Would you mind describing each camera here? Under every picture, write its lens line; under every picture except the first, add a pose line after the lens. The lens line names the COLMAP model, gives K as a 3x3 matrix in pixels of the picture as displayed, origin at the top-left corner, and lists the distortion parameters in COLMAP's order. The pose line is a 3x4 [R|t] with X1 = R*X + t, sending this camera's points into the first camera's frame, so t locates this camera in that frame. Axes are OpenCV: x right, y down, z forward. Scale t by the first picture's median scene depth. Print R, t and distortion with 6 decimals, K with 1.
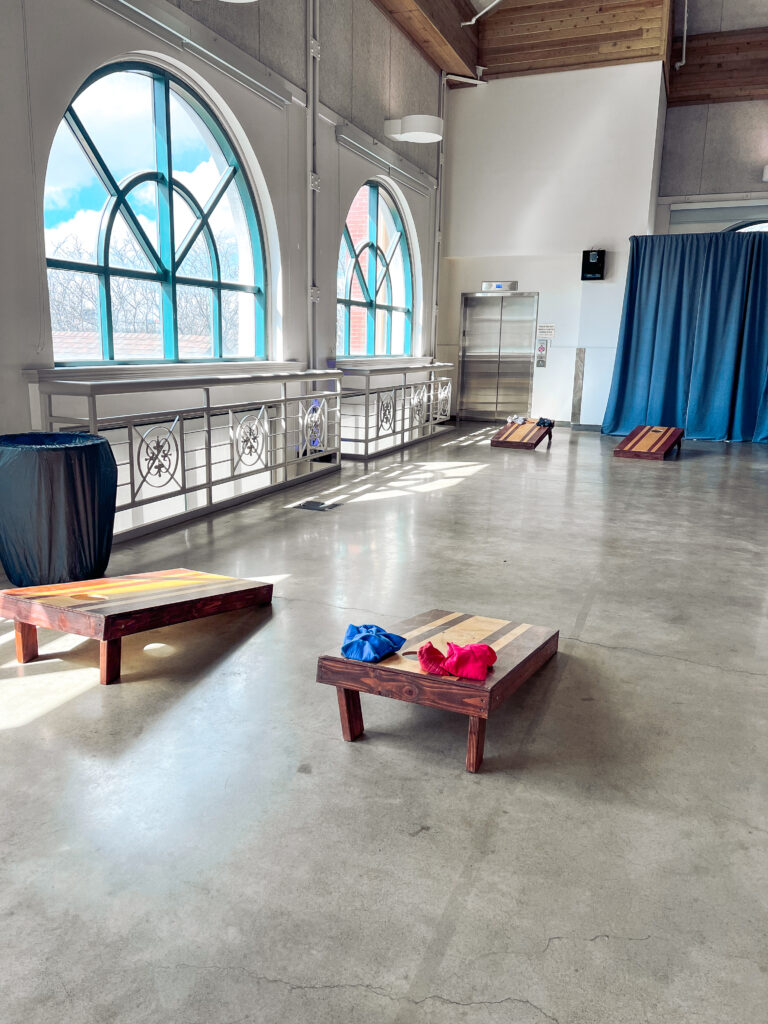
lens RADIAL K [[783.6, 0, 384.0], [0, 783.6, 512.0], [0, 0, 1]] dist [0.062761, -0.072135]
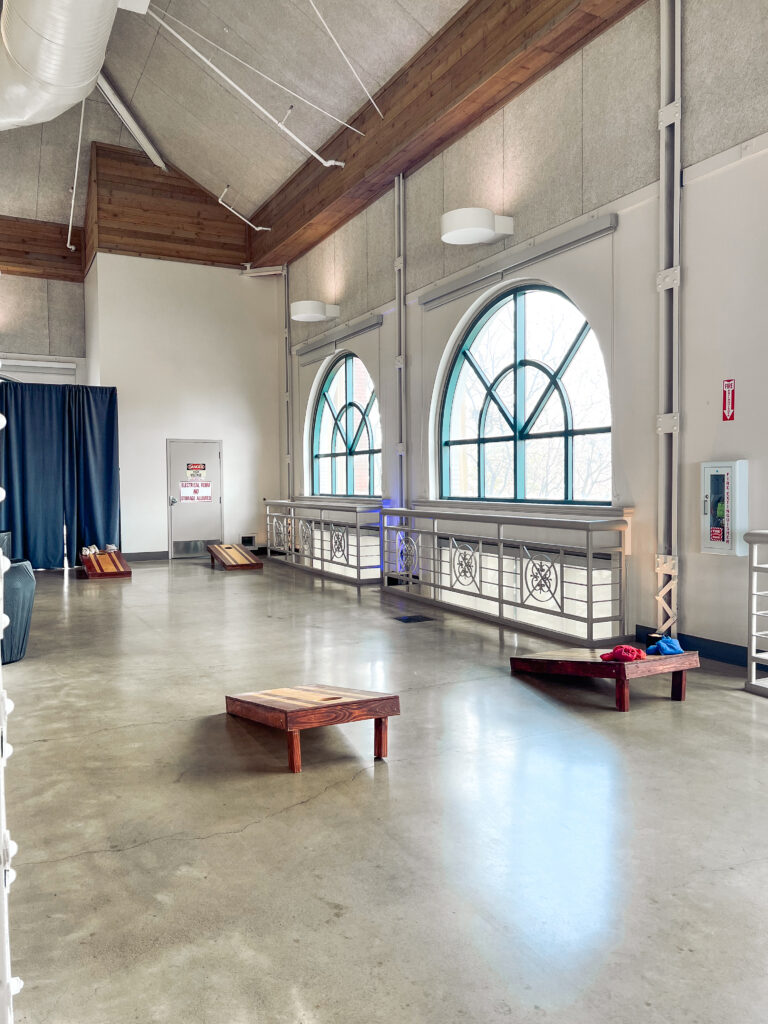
lens RADIAL K [[783.6, 0, 384.0], [0, 783.6, 512.0], [0, 0, 1]] dist [0.062761, -0.072135]
pose [[-0.650952, 0.051197, -0.757390, 0.811607], [-0.133837, 0.974354, 0.180891, -0.366069], [0.747228, 0.219118, -0.627406, 1.608567]]
